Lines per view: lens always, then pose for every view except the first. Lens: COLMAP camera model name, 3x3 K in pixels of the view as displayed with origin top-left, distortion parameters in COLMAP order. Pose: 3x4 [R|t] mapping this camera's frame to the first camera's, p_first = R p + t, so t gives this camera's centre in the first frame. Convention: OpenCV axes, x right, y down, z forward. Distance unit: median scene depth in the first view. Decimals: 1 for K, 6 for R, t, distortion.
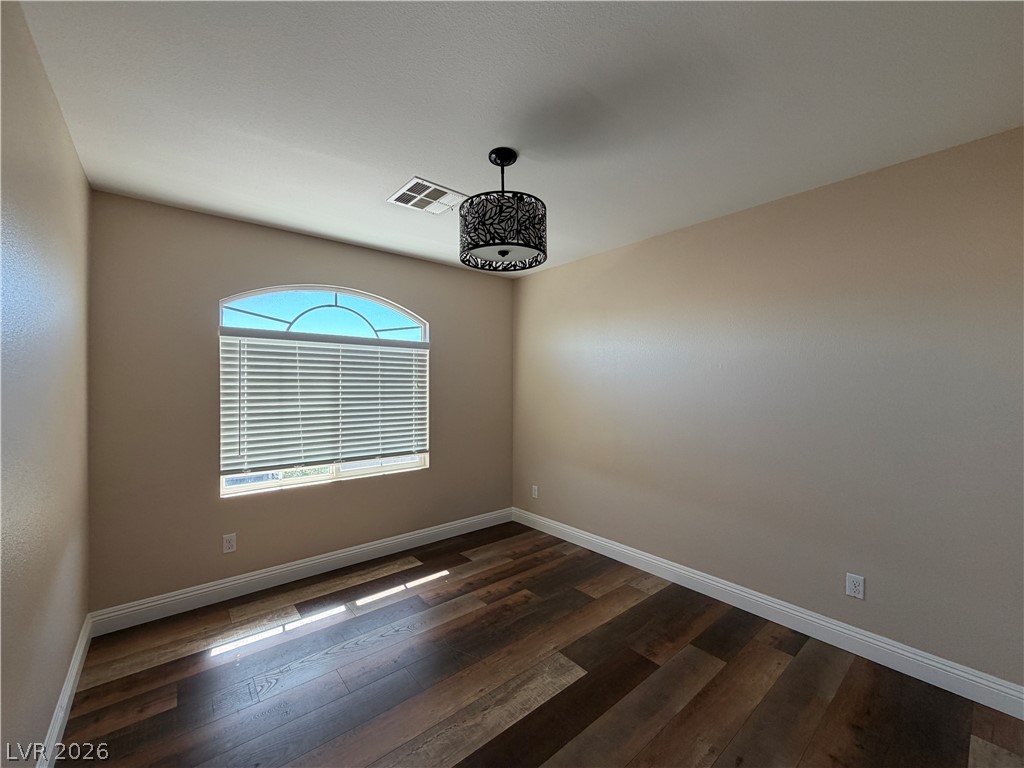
lens RADIAL K [[407.5, 0, 520.8], [0, 407.5, 391.3], [0, 0, 1]] dist [0.003277, 0.000348]
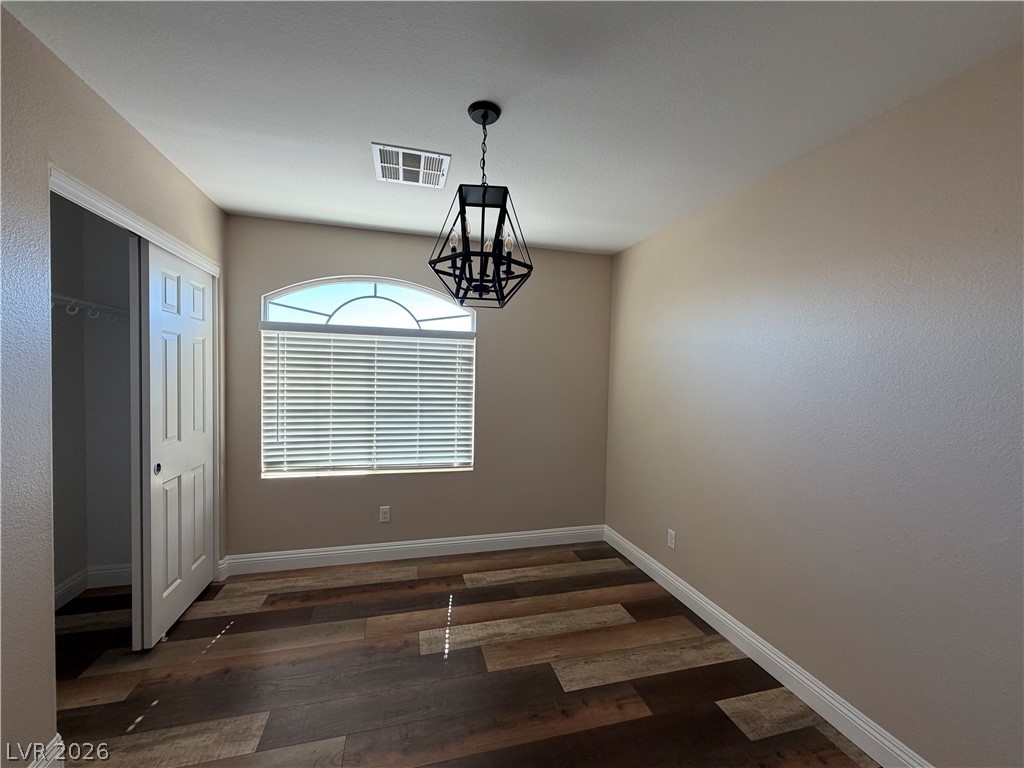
lens RADIAL K [[407.5, 0, 541.8], [0, 407.5, 402.1], [0, 0, 1]] dist [0.003277, 0.000348]
pose [[0.904830, 0.037145, -0.424151, 0.333885], [-0.023282, 0.999013, 0.037820, -0.002883], [0.425137, -0.024346, 0.904802, 0.280143]]
